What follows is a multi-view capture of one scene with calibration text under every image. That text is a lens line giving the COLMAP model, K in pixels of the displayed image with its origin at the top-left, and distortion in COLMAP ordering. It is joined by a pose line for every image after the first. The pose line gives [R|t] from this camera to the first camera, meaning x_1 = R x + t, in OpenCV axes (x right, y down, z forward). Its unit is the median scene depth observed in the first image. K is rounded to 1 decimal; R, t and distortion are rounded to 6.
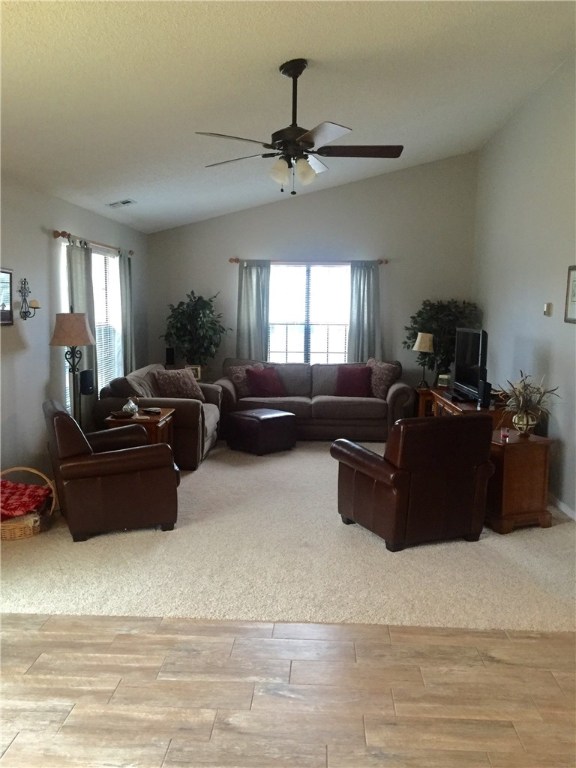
lens RADIAL K [[667.2, 0, 292.0], [0, 667.2, 385.6], [0, 0, 1]] dist [0.070543, -0.046529]
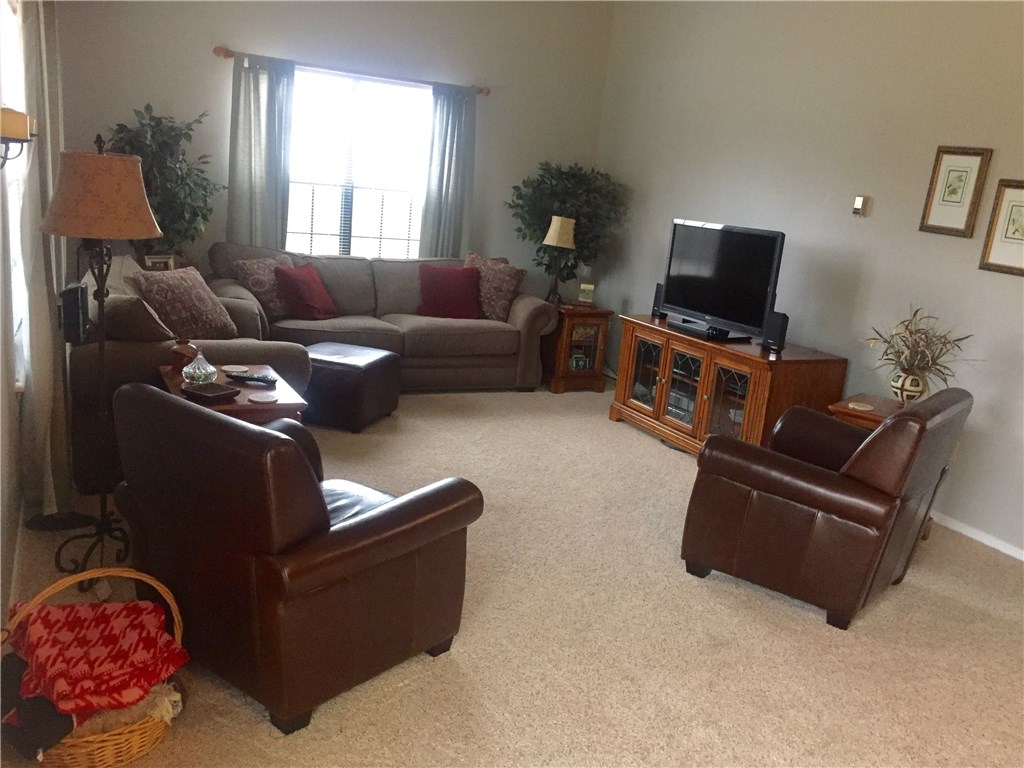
lens RADIAL K [[889.7, 0, 511.0], [0, 889.7, 375.9], [0, 0, 1]] dist [0.070543, -0.046529]
pose [[0.866336, -0.039871, 0.497868, -0.262270], [-0.028200, 0.991314, 0.128458, -0.035232], [-0.498666, -0.125328, 0.857686, 0.267683]]
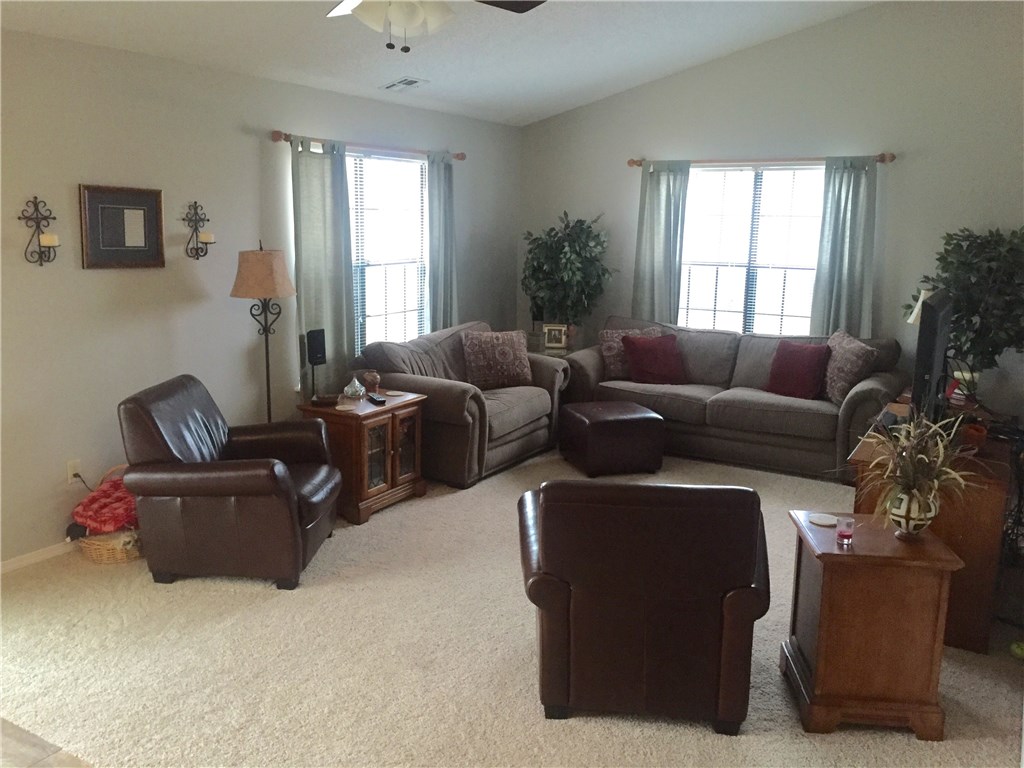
lens RADIAL K [[889.7, 0, 528.8], [0, 889.7, 387.4], [0, 0, 1]] dist [0.070543, -0.046529]
pose [[0.882540, 0.095981, -0.460338, 0.244855], [-0.062872, 0.994243, 0.086765, -0.043474], [0.466016, -0.047632, 0.883493, 0.199064]]
